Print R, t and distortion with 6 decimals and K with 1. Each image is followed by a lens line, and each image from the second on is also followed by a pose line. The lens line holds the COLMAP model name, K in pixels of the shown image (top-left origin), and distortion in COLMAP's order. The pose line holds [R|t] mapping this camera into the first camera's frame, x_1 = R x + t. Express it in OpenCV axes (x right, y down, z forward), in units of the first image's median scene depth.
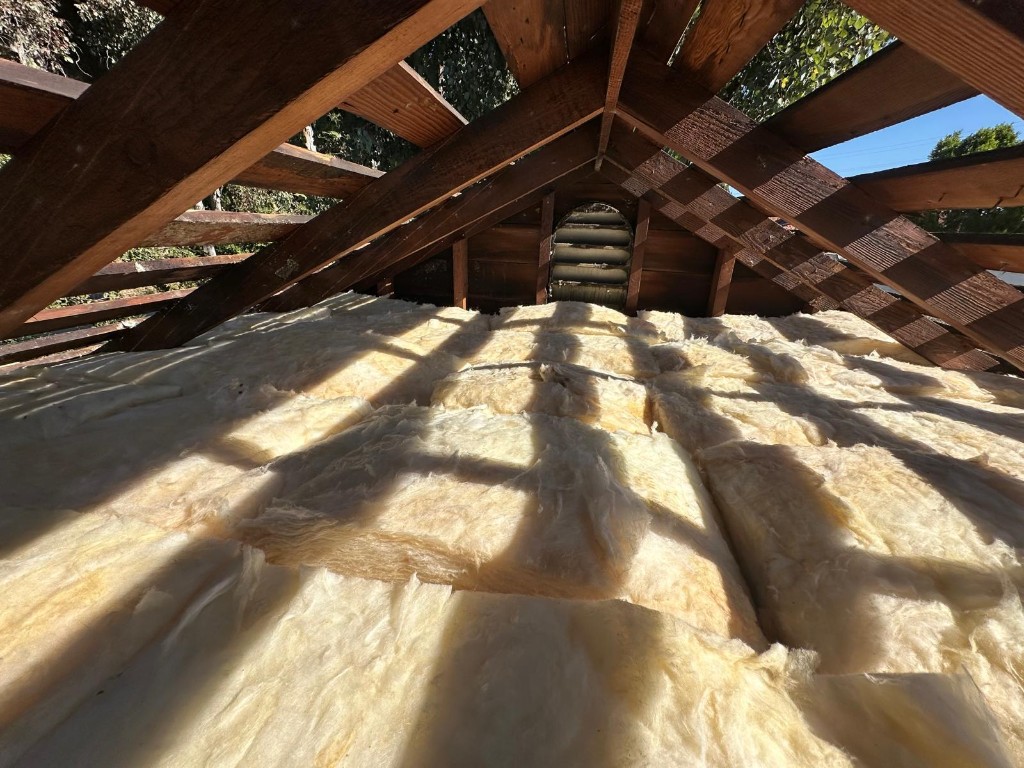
lens RADIAL K [[411.8, 0, 516.4], [0, 411.8, 387.0], [0, 0, 1]] dist [0.002416, -0.001040]
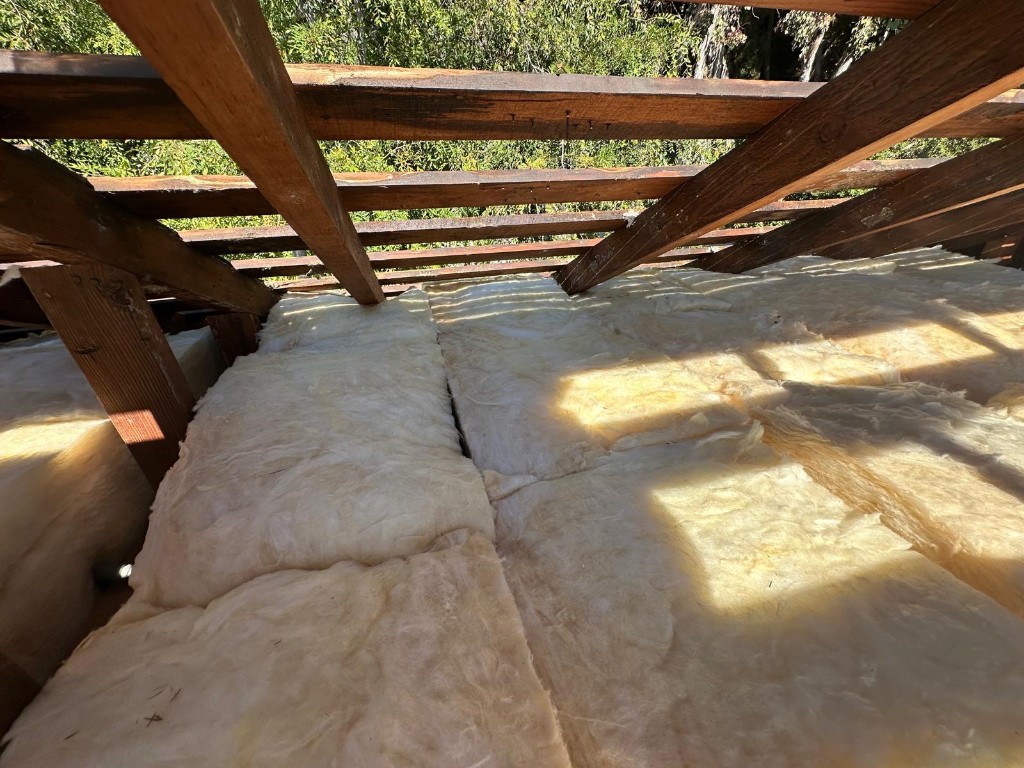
lens RADIAL K [[411.8, 0, 511.5], [0, 411.8, 383.5], [0, 0, 1]] dist [0.002416, -0.001040]
pose [[0.412196, 0.412702, -0.812263, 0.054716], [-0.303741, 0.902769, 0.304548, 0.045290], [0.858974, 0.121184, 0.497472, -0.237776]]
